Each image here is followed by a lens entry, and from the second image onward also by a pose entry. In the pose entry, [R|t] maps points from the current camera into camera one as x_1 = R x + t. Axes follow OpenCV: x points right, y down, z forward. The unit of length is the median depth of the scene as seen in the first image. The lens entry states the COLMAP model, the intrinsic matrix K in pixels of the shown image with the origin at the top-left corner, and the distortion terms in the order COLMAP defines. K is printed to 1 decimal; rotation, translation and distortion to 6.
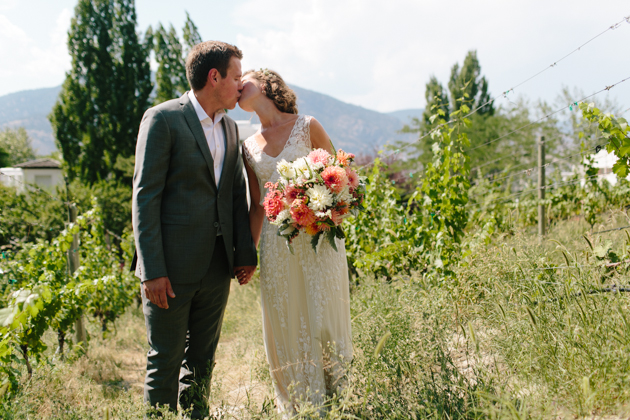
lens RADIAL K [[602.2, 0, 303.8], [0, 602.2, 209.8], [0, 0, 1]] dist [-0.051503, 0.009220]
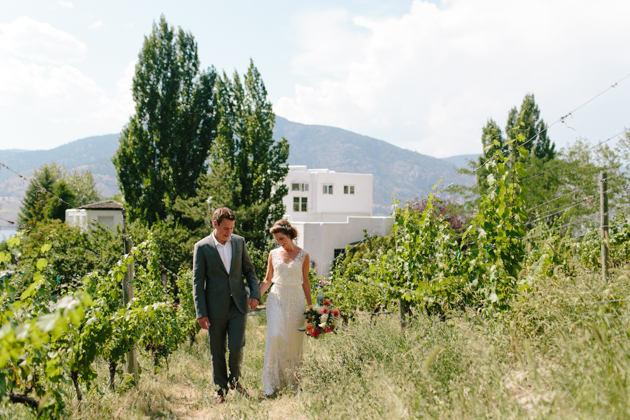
lens RADIAL K [[600.2, 0, 305.2], [0, 600.2, 209.4], [0, 0, 1]] dist [-0.056900, 0.012518]
pose [[0.995907, 0.007730, -0.090055, 0.002906], [-0.014516, 0.997082, -0.074946, 0.009079], [0.089212, 0.075947, 0.993113, 0.005229]]
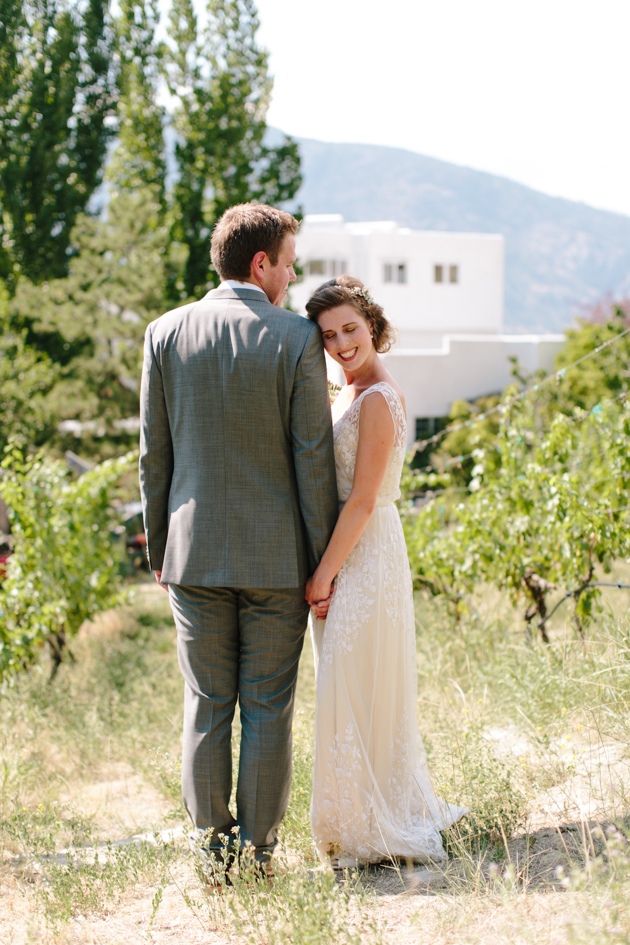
lens RADIAL K [[1342.7, 0, 315.0], [0, 1342.7, 472.5], [0, 0, 1]] dist [-0.134750, 0.165678]
pose [[0.995195, 0.006789, -0.097673, -0.061888], [-0.004486, 0.999707, 0.023775, 0.032421], [0.097805, -0.023223, 0.994935, 0.295967]]
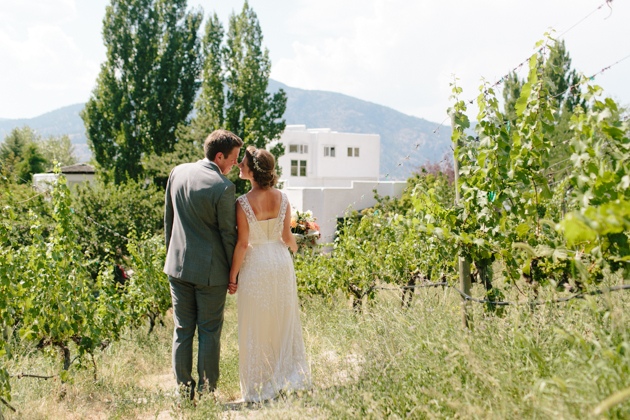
lens RADIAL K [[627.9, 0, 315.0], [0, 627.9, 210.0], [0, 0, 1]] dist [-0.050927, 0.024005]
pose [[0.997199, 0.008972, -0.074252, -0.014128], [-0.011250, 0.999477, -0.030312, 0.035575], [0.073941, 0.031063, 0.996779, 0.253342]]
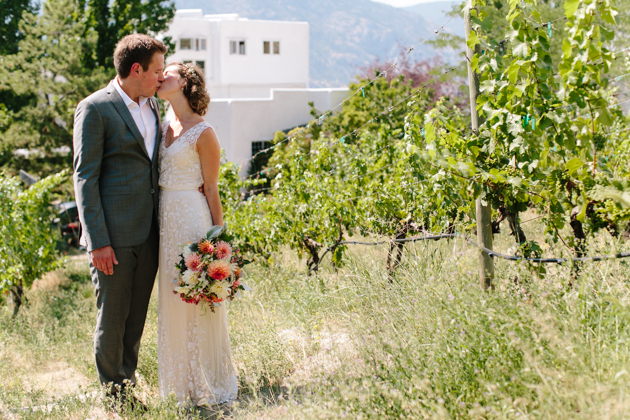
lens RADIAL K [[895.1, 0, 315.0], [0, 895.1, 210.0], [0, 0, 1]] dist [-0.134750, 0.165678]
pose [[0.999082, -0.014206, 0.040405, -0.044882], [0.011775, 0.998142, 0.059779, 0.030749], [-0.041179, -0.059249, 0.997394, 0.234055]]
